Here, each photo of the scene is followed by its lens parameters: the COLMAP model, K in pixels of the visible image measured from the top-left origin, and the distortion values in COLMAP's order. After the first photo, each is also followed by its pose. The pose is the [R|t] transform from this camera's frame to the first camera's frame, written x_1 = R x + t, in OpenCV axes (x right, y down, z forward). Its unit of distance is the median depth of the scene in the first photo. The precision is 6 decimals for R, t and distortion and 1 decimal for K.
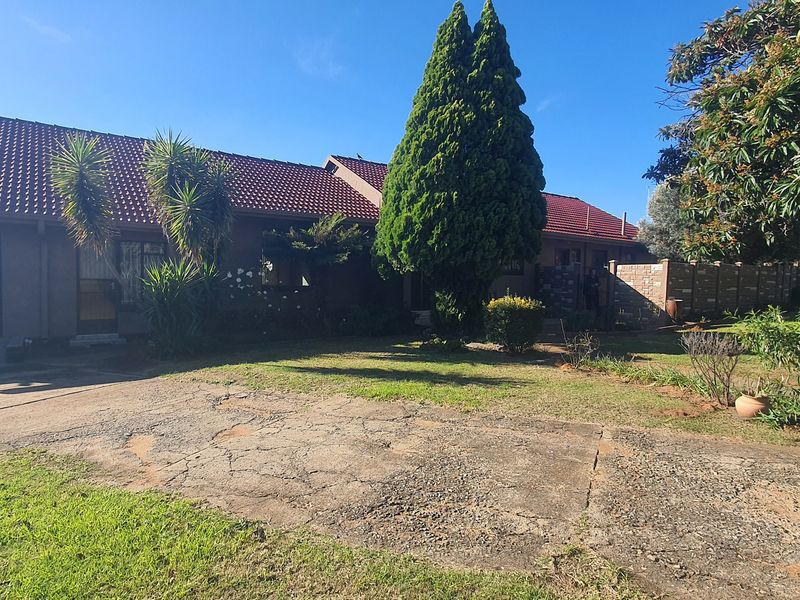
lens RADIAL K [[505.6, 0, 400.7], [0, 505.6, 302.4], [0, 0, 1]] dist [0.004378, -0.010176]
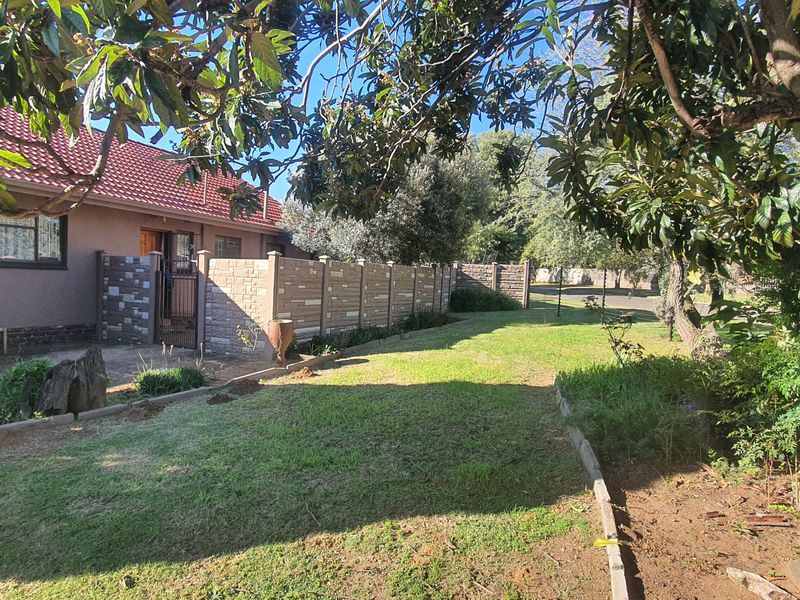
lens RADIAL K [[505.6, 0, 395.7], [0, 505.6, 301.8], [0, 0, 1]] dist [0.004378, -0.010176]
pose [[0.861285, -0.003356, 0.508112, 0.305629], [-0.003719, 0.999910, 0.012908, -0.030436], [-0.508109, -0.013007, 0.861194, 0.360343]]
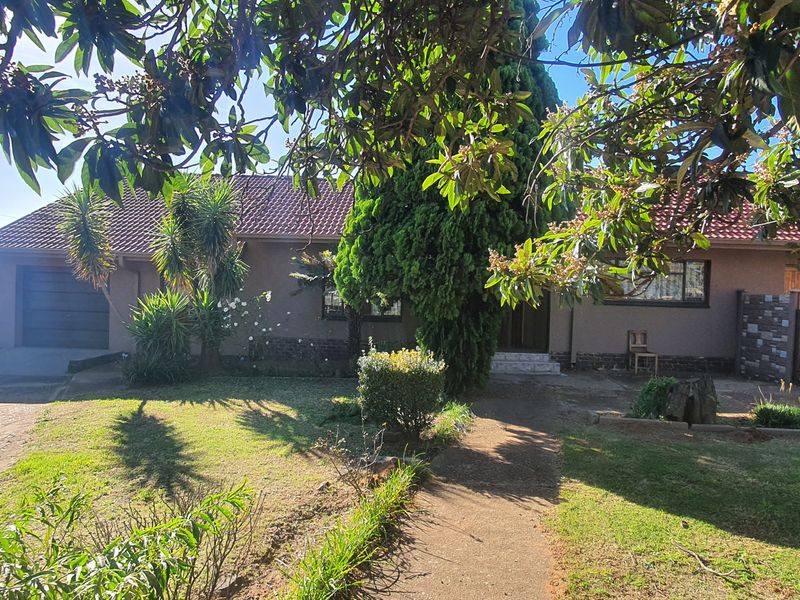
lens RADIAL K [[505.6, 0, 397.7], [0, 505.6, 303.9], [0, 0, 1]] dist [0.004378, -0.010176]
pose [[0.807597, 0.019773, -0.589403, 0.339098], [-0.041277, 0.998882, -0.023047, -0.031933], [0.588288, 0.042941, 0.807510, 0.273587]]
